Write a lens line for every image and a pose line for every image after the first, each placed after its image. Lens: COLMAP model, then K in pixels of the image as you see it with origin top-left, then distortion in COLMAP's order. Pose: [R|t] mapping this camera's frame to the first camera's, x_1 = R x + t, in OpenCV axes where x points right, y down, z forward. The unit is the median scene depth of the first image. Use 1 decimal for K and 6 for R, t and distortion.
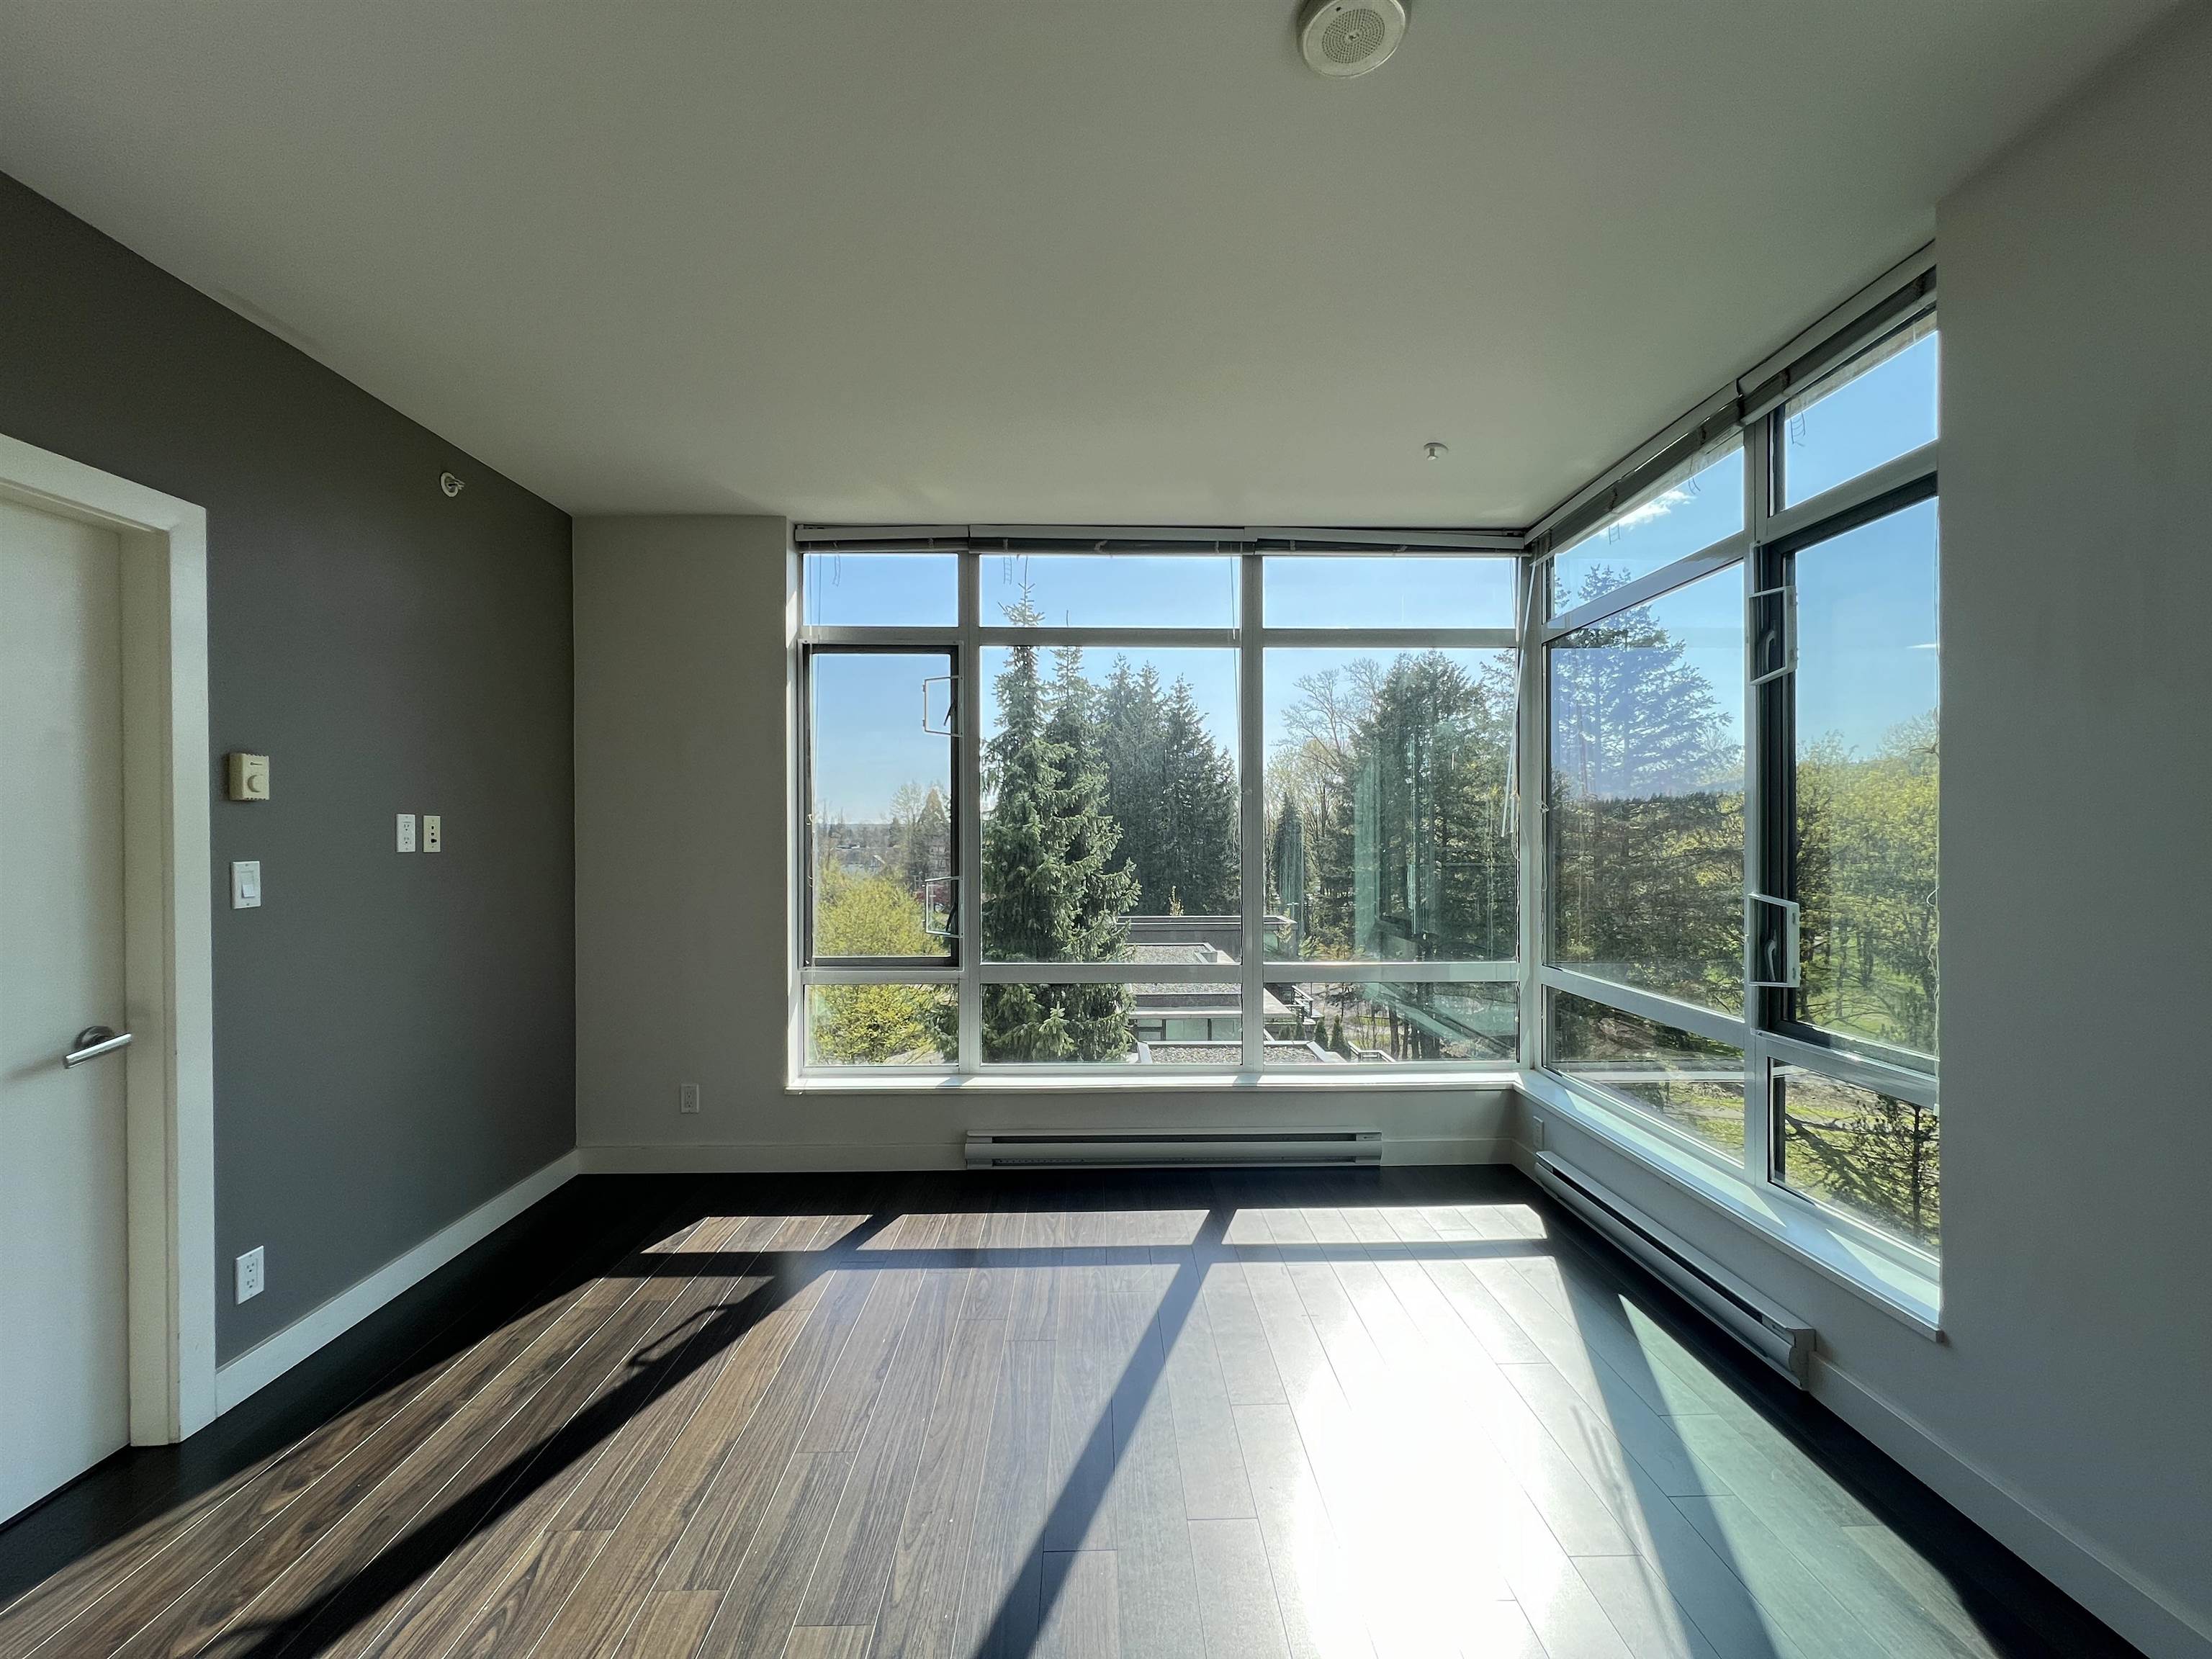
lens RADIAL K [[884.9, 0, 1106.8], [0, 884.9, 839.2], [0, 0, 1]] dist [-0.001451, 0.000559]
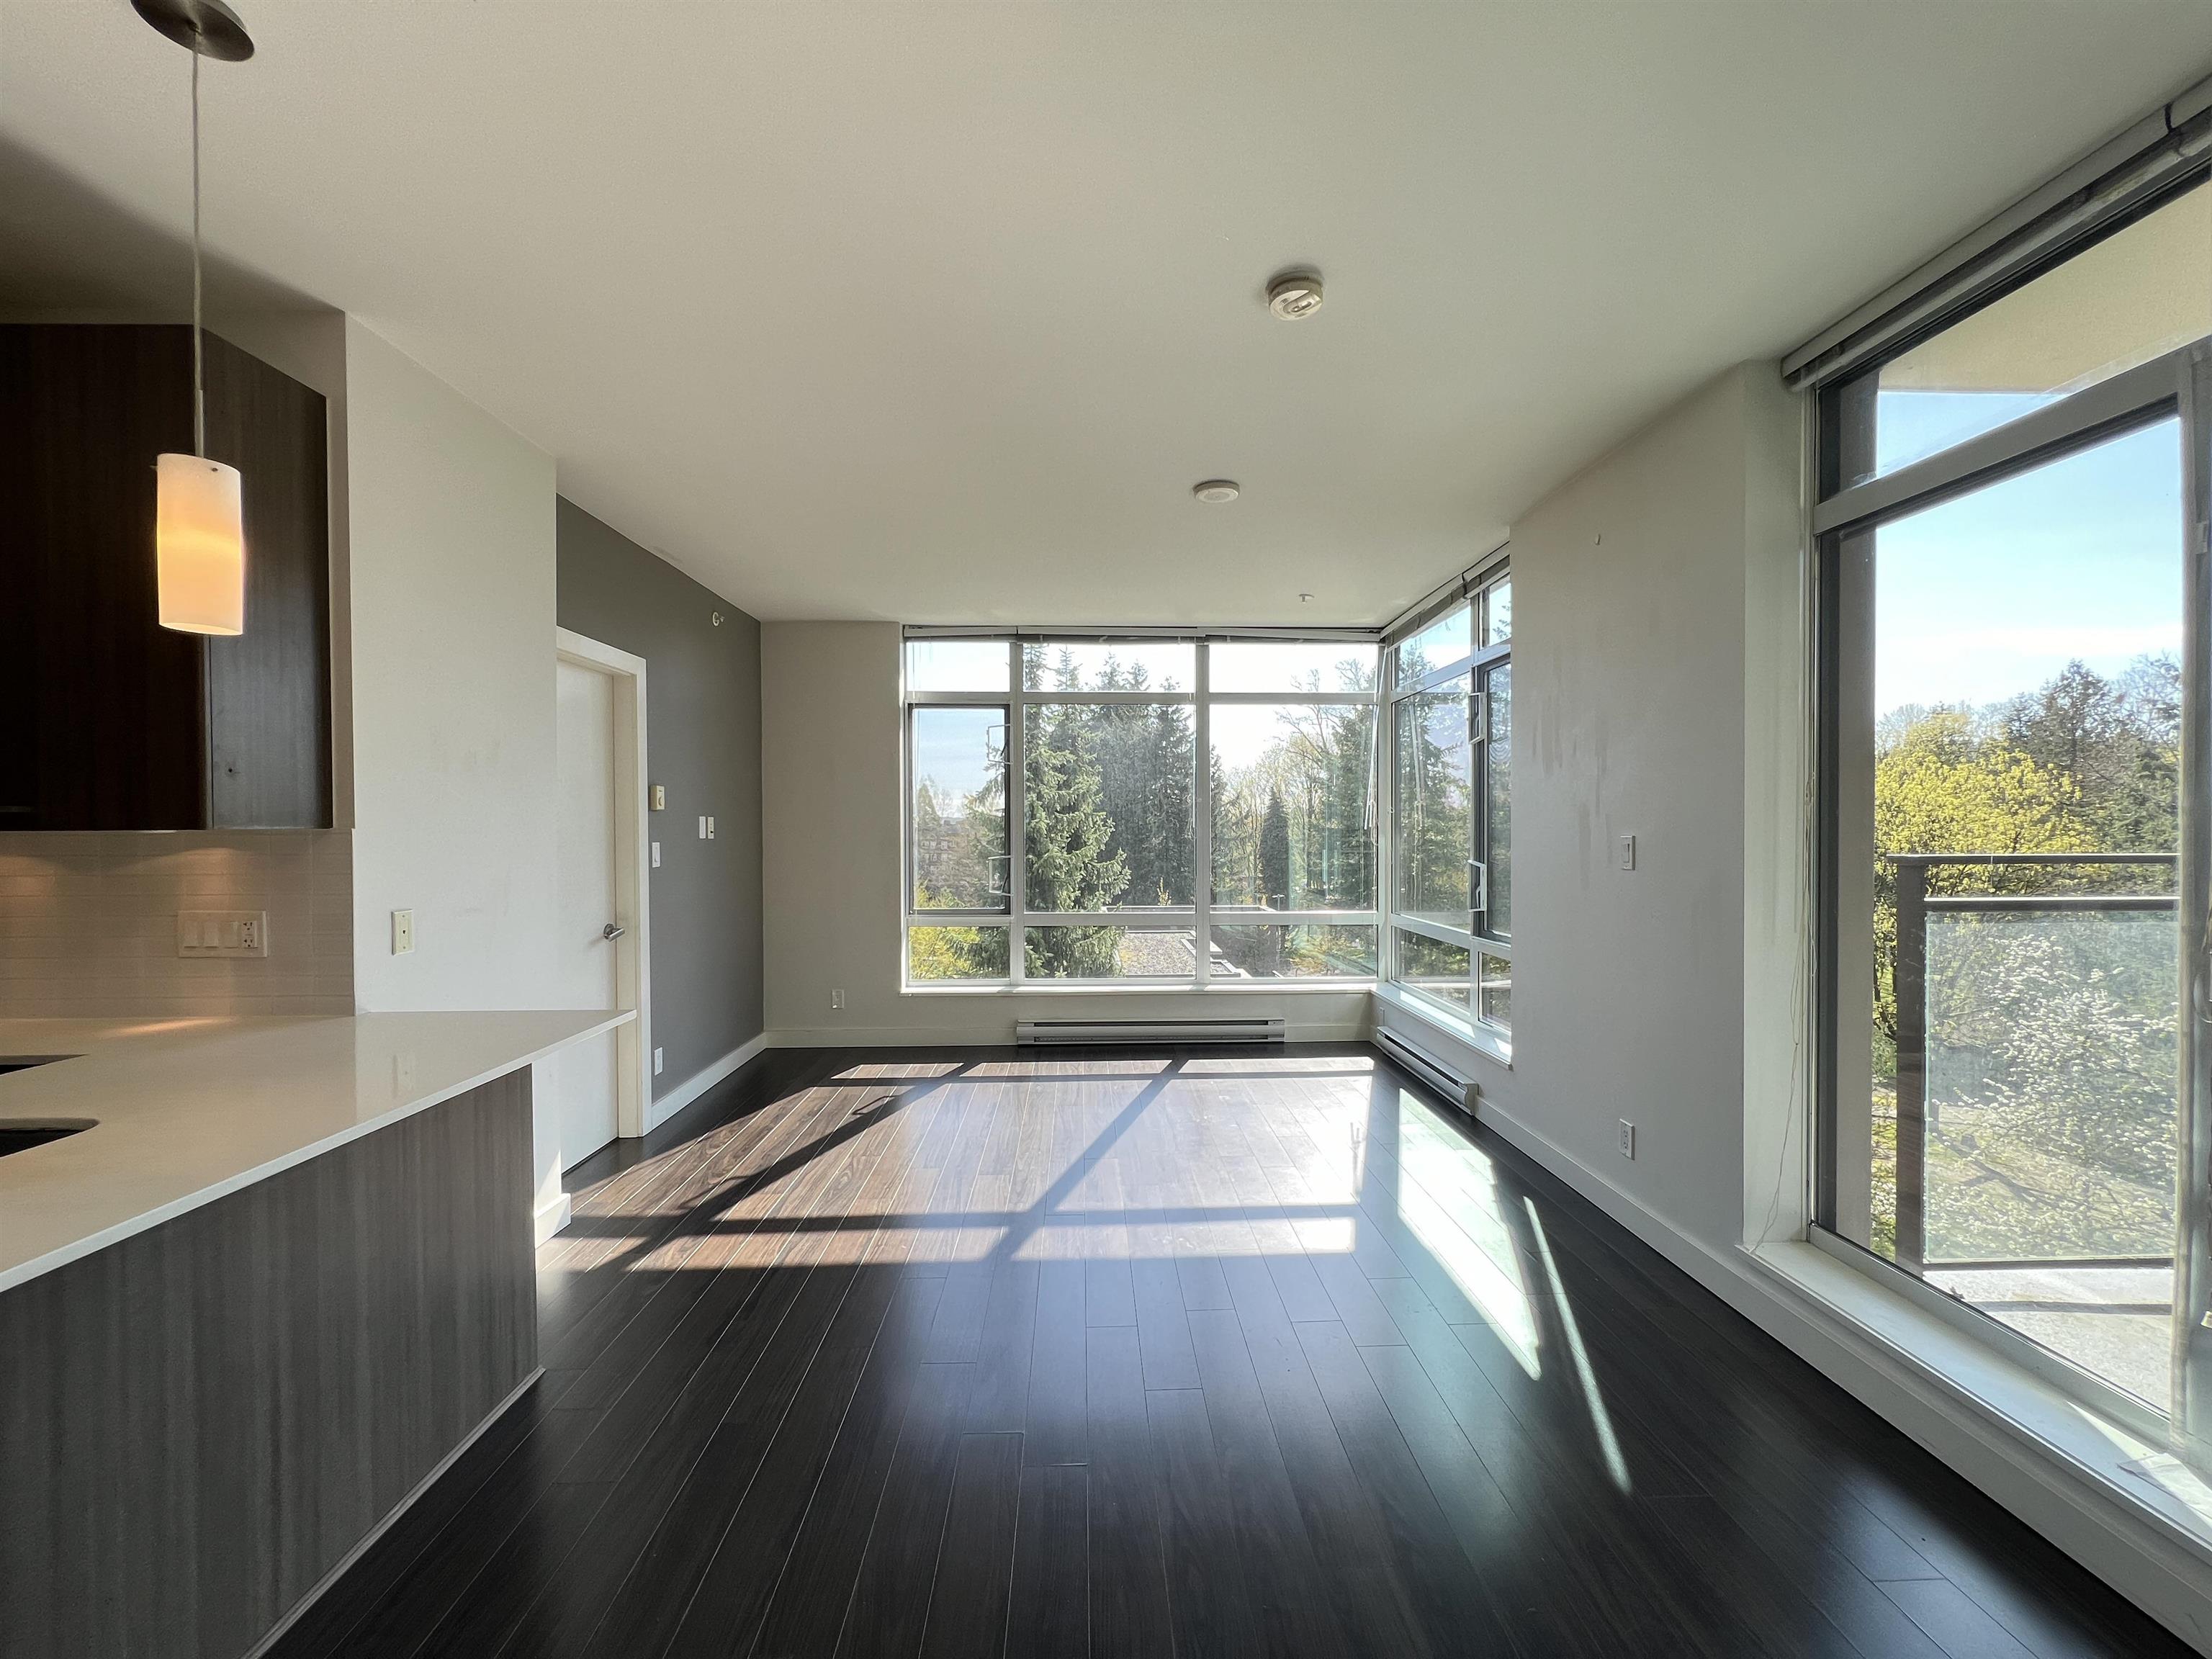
lens RADIAL K [[884.9, 0, 1106.6], [0, 884.9, 839.1], [0, 0, 1]] dist [-0.001451, 0.000559]
pose [[0.999933, -0.000991, 0.011521, -0.019460], [0.000917, 0.999979, 0.006492, 0.004126], [-0.011527, -0.006481, 0.999913, -0.547546]]
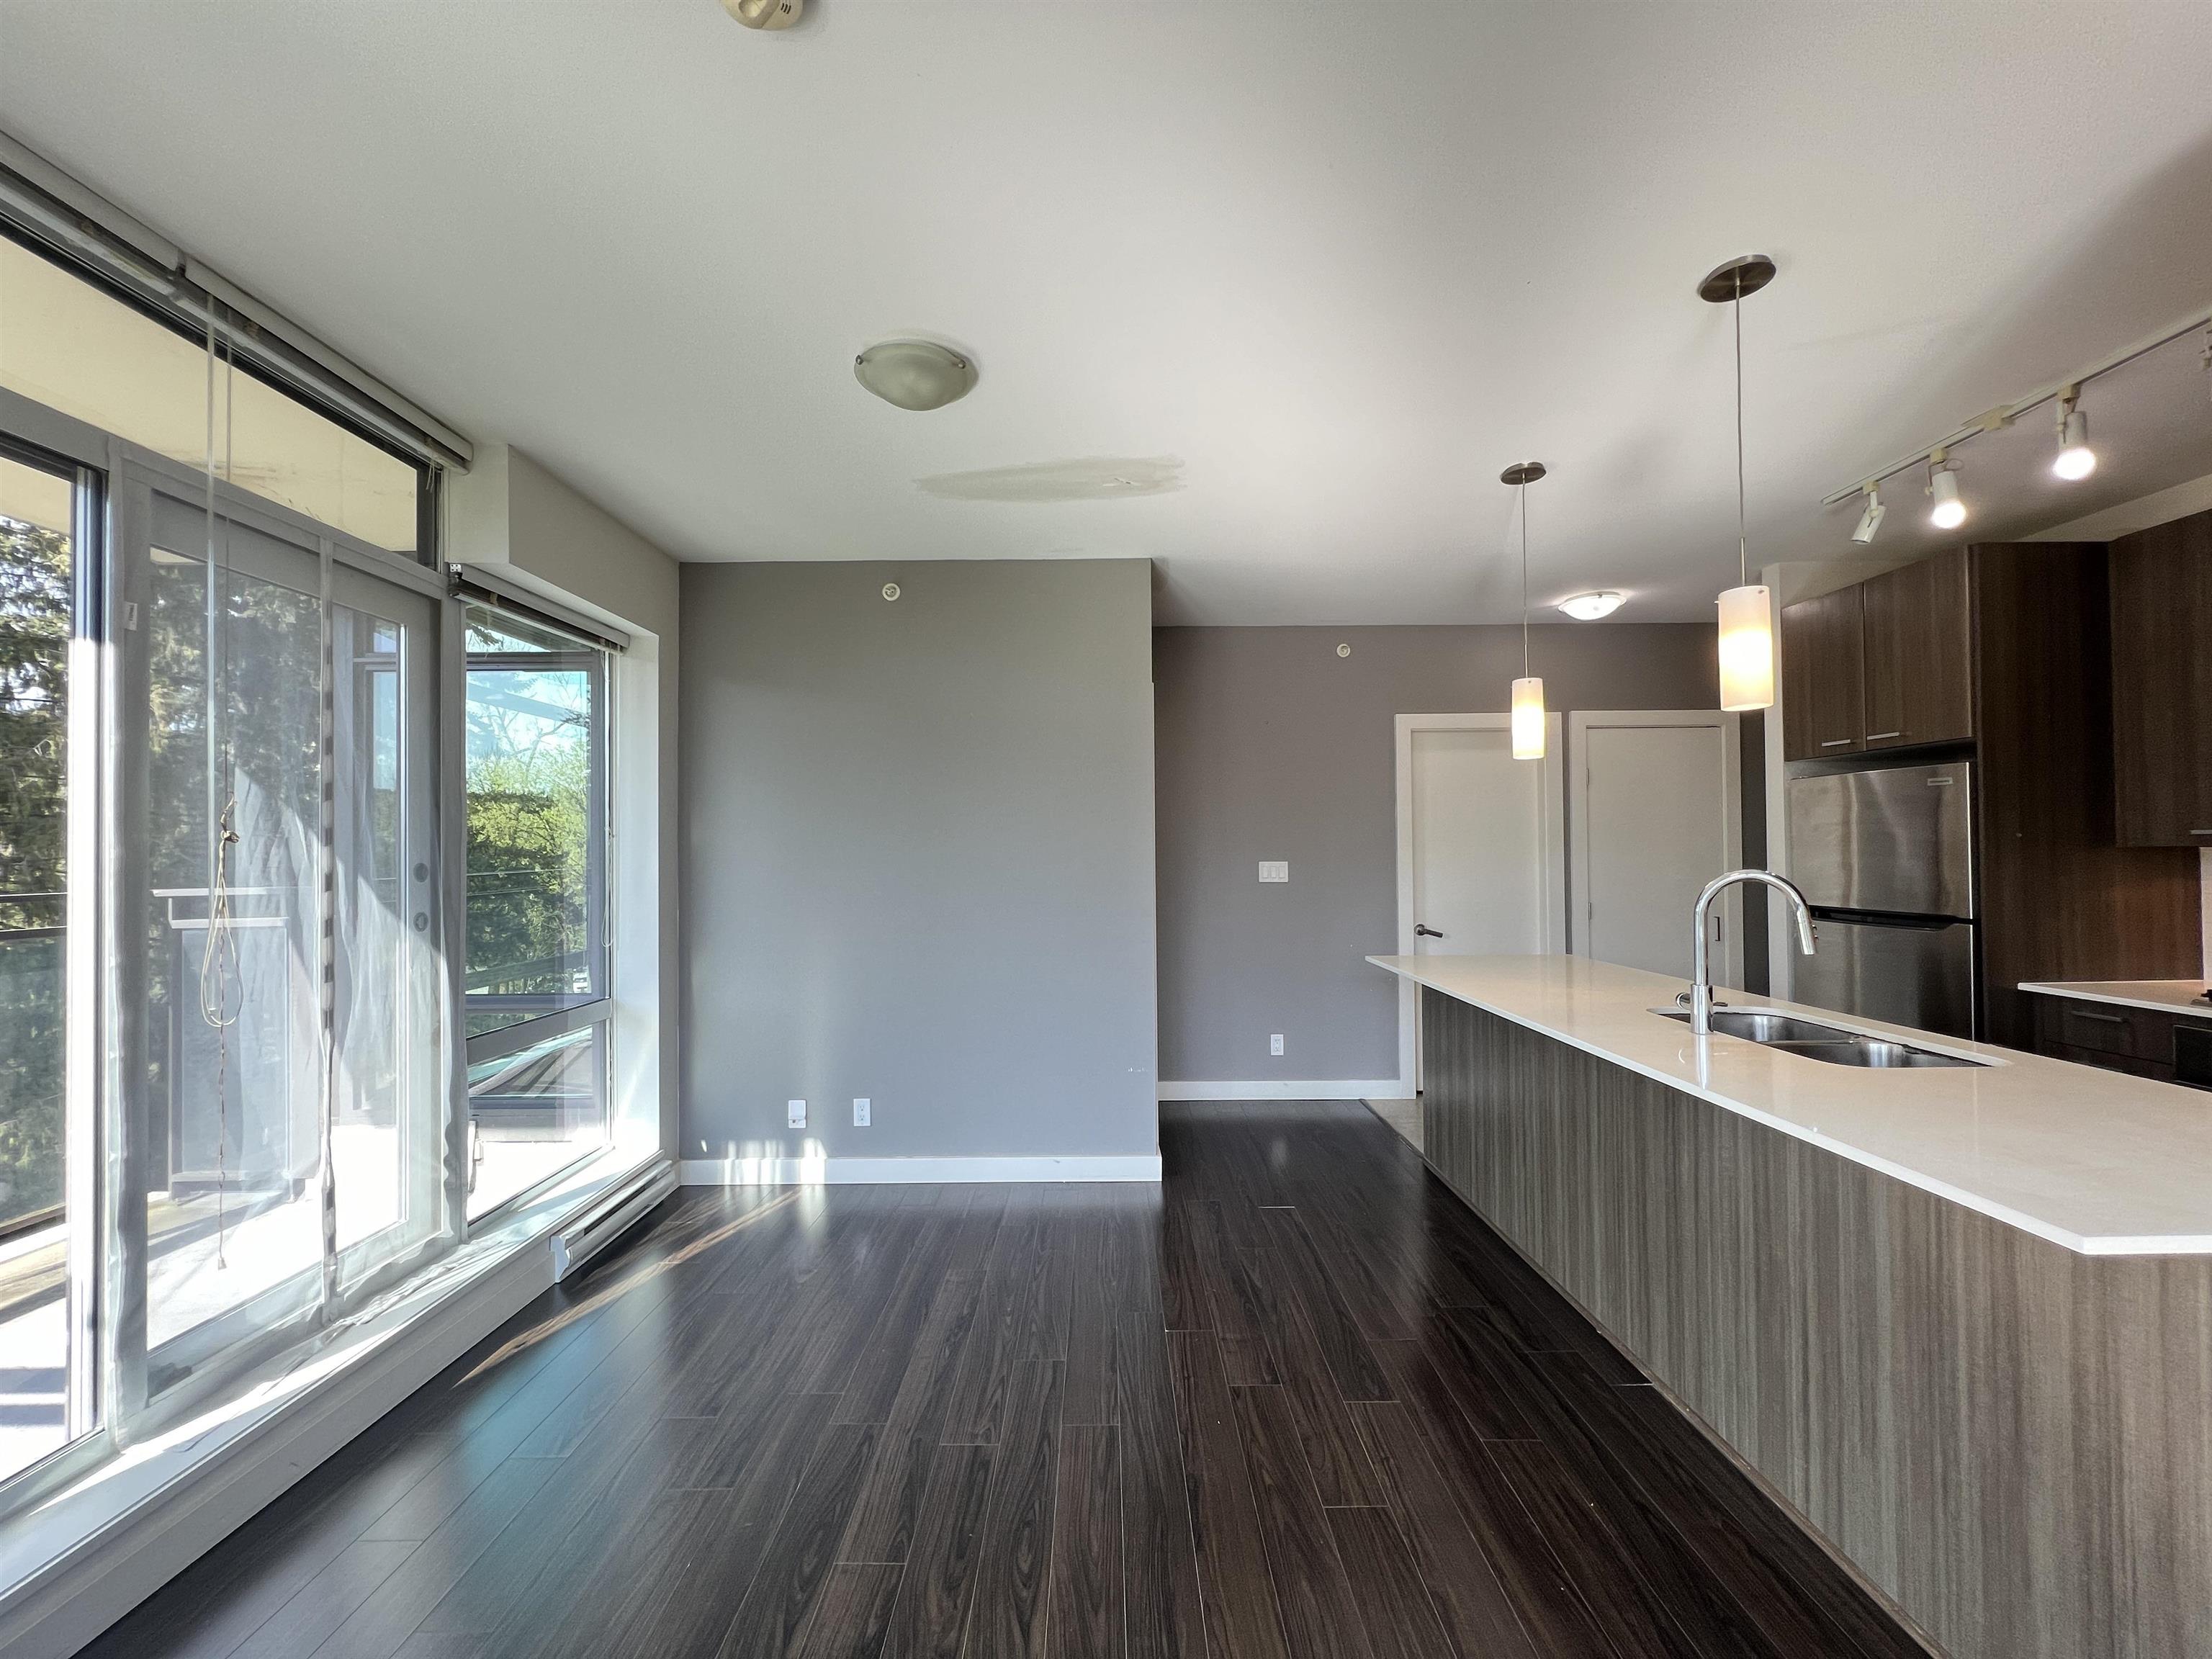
lens RADIAL K [[884.9, 0, 1106.9], [0, 884.9, 842.2], [0, 0, 1]] dist [-0.001451, 0.000559]
pose [[-0.999841, 0.012773, 0.012463, -0.025656], [0.012733, 0.999914, -0.003283, -0.006363], [-0.012504, -0.003124, -0.999917, 0.388572]]
